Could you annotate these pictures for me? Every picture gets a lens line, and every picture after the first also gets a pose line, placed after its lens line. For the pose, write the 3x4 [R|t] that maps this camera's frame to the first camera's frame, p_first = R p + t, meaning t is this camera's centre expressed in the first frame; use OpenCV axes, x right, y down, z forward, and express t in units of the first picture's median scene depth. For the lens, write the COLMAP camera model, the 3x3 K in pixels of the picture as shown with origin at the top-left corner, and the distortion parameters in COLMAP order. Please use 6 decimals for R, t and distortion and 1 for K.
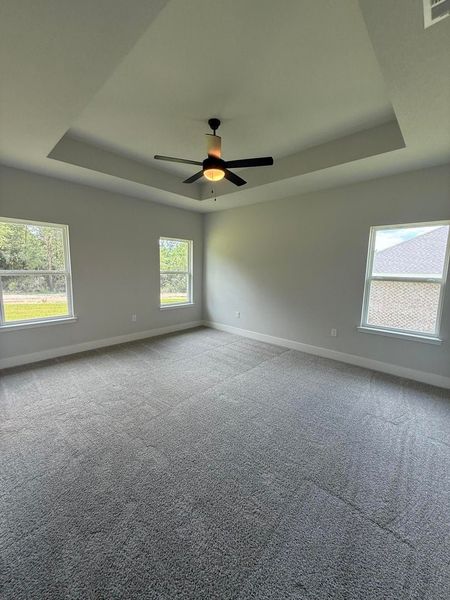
lens RADIAL K [[240.6, 0, 224.1], [0, 240.6, 298.0], [0, 0, 1]] dist [0.000042, 0.000040]
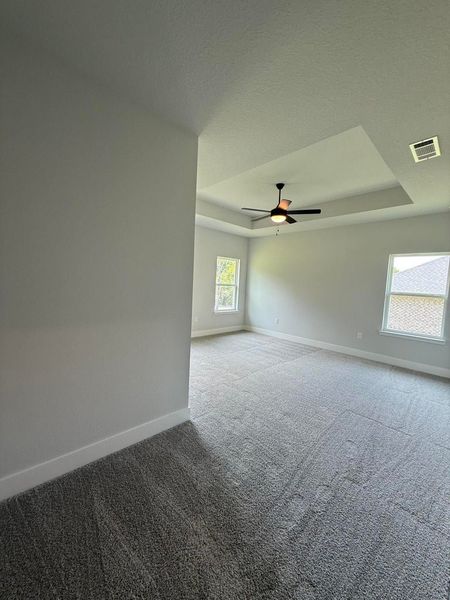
lens RADIAL K [[240.6, 0, 224.1], [0, 240.6, 298.0], [0, 0, 1]] dist [0.000042, 0.000040]
pose [[0.997257, 0.034234, -0.065621, -0.190341], [-0.038152, 0.997505, -0.059403, 0.053150], [0.063424, 0.061744, 0.996075, -0.337185]]
